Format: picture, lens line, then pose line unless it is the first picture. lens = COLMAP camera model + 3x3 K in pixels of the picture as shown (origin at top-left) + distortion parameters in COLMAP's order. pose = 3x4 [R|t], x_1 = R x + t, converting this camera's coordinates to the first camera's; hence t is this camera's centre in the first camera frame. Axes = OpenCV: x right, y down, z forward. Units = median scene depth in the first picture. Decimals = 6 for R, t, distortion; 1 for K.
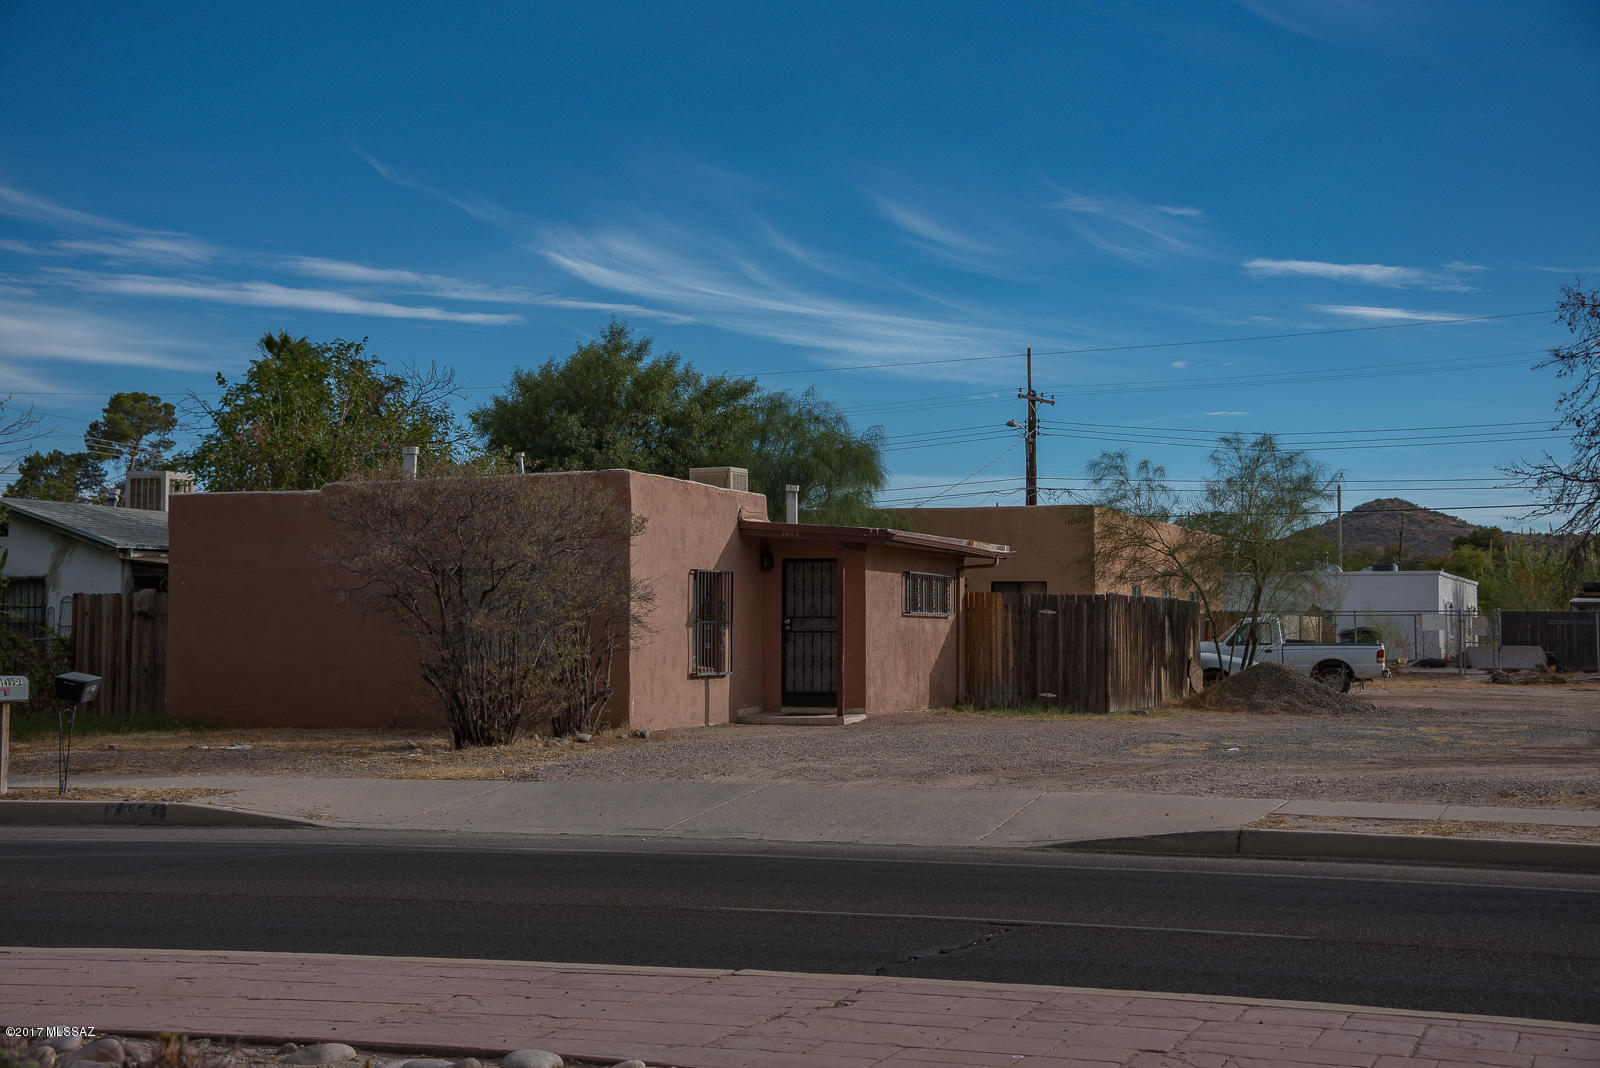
lens RADIAL K [[2359.7, 0, 800.0], [0, 2359.7, 534.0], [0, 0, 1]] dist [0.247109, 0.030173]
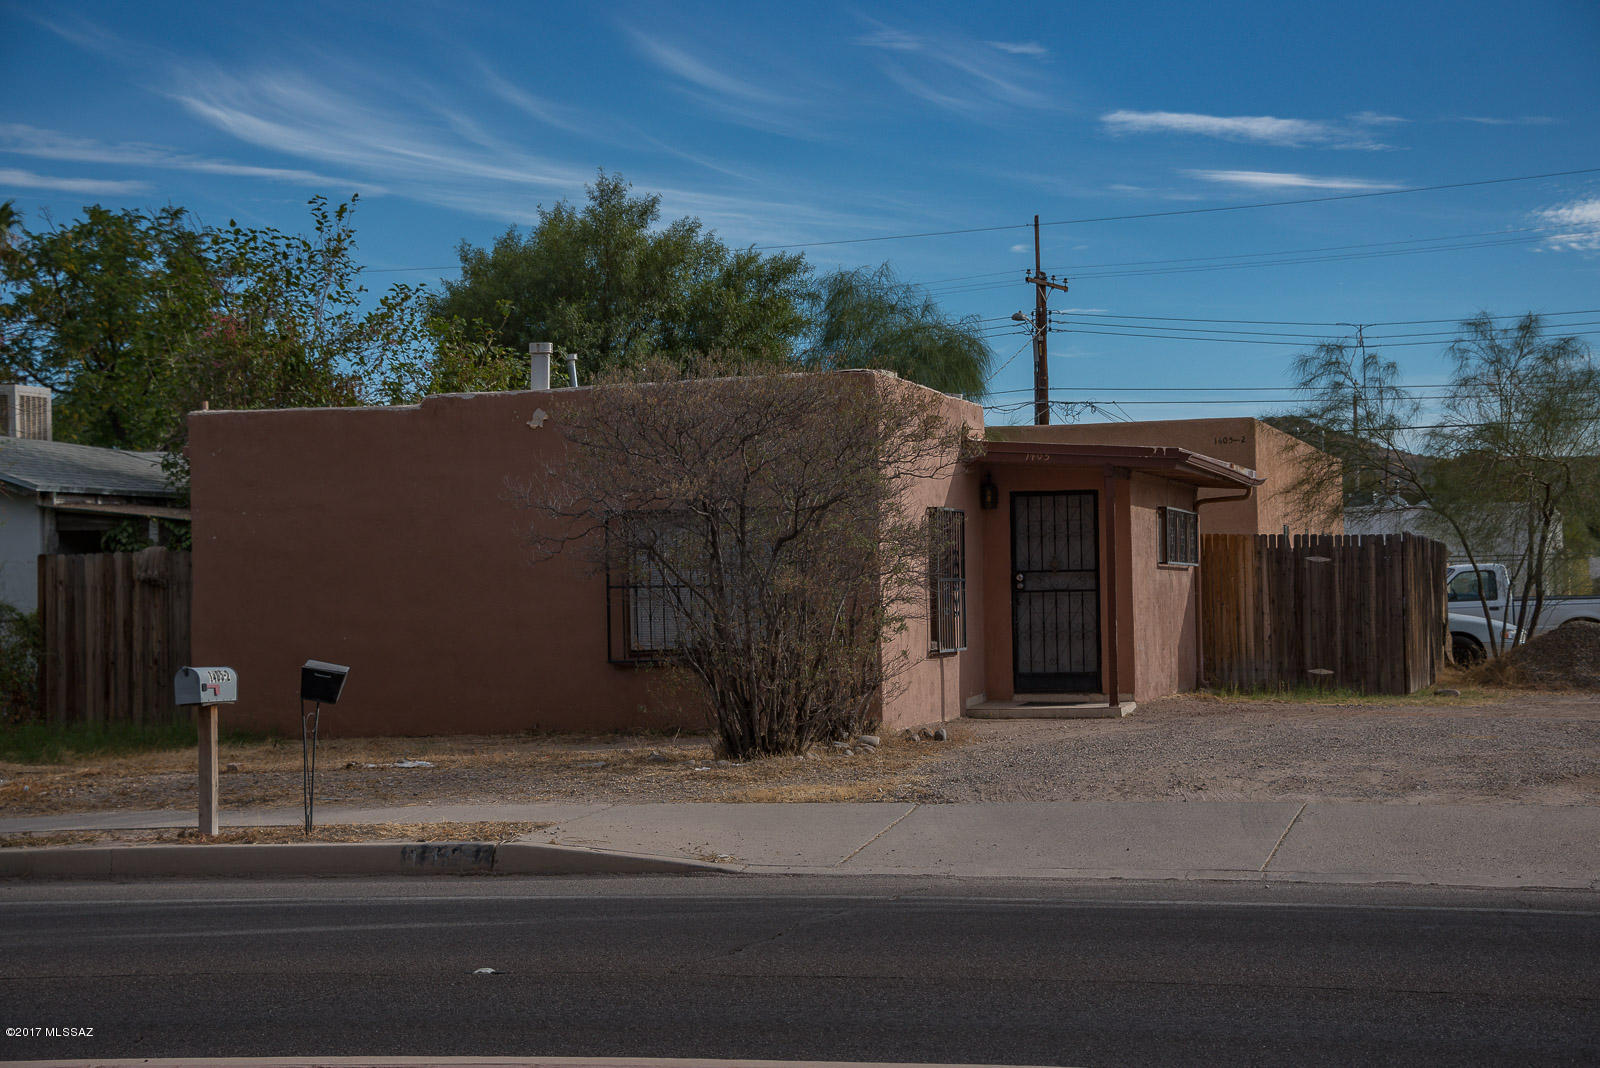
lens RADIAL K [[3056.9, 0, 800.0], [0, 3056.9, 534.0], [0, 0, 1]] dist [0.350110, 2.219447]
pose [[0.995170, -0.017453, 0.096599, -0.148022], [0.015521, 0.999665, 0.020714, 0.002683], [-0.096928, -0.019115, 0.995108, 0.057904]]
